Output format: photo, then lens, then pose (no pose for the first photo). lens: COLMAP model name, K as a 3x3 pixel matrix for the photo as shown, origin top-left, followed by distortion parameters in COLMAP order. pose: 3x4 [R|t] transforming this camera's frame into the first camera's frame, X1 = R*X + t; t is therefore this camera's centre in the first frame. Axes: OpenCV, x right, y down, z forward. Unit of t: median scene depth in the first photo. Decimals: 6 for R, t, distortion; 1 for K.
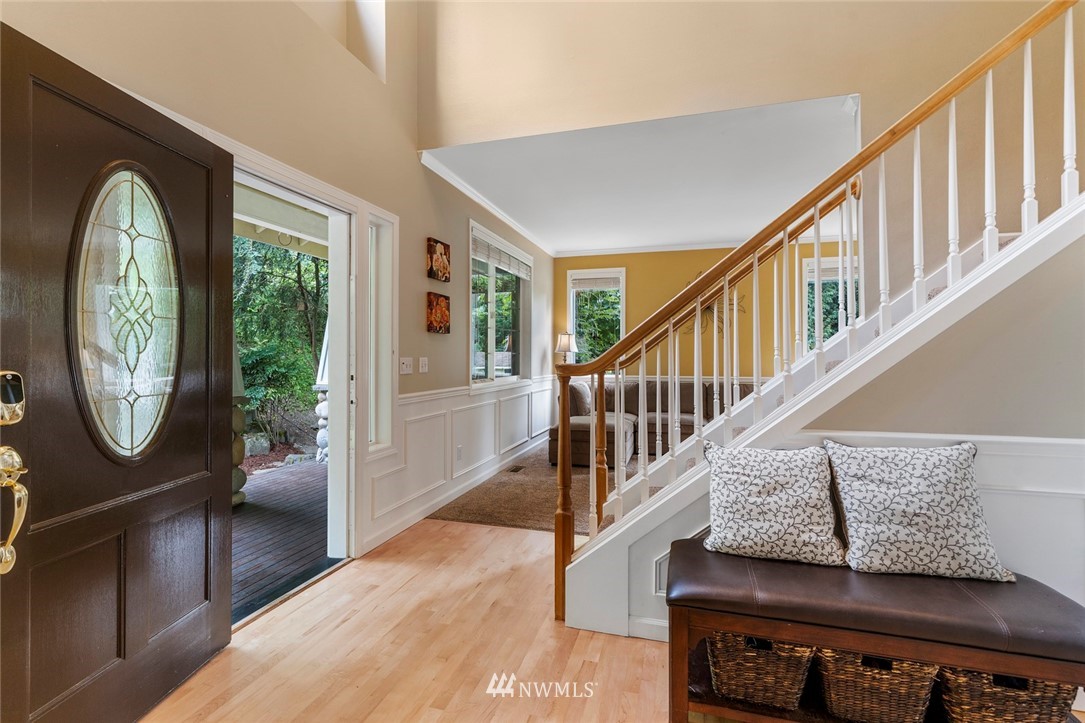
lens RADIAL K [[500.7, 0, 538.7], [0, 500.7, 354.5], [0, 0, 1]] dist [-0.000993, 0.001217]
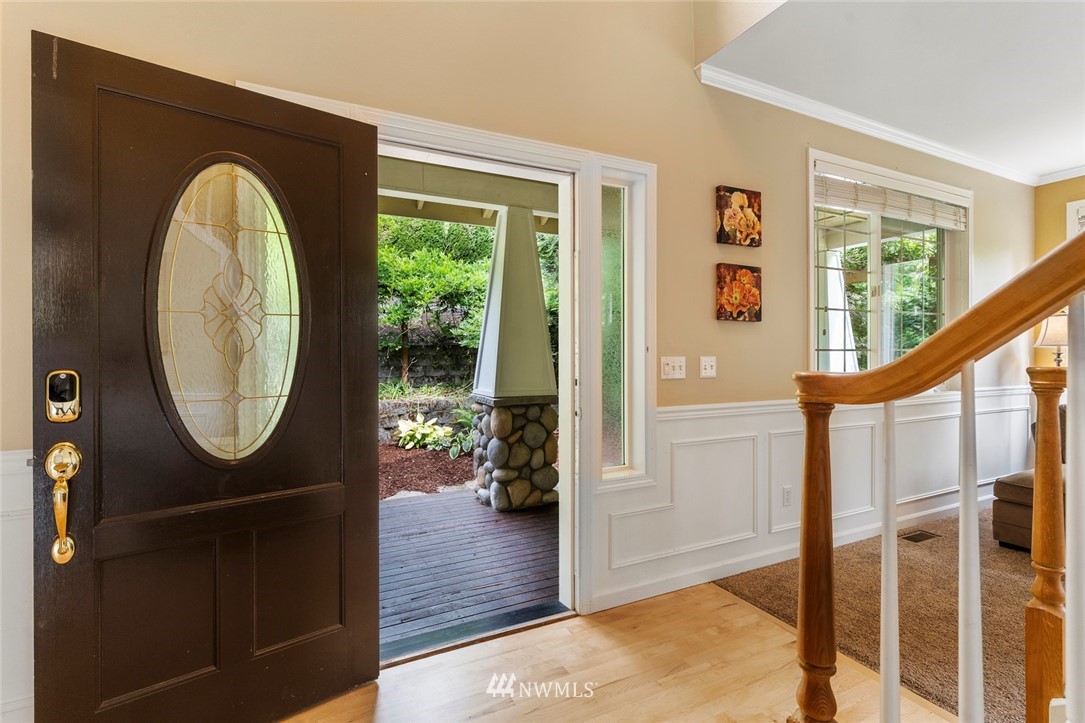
lens RADIAL K [[500.7, 0, 541.9], [0, 500.7, 353.1], [0, 0, 1]] dist [-0.000993, 0.001217]
pose [[0.683903, 0.000605, -0.729573, 0.133673], [0.002306, 0.999993, 0.002990, -0.001127], [0.729569, -0.003727, 0.683897, 0.355748]]
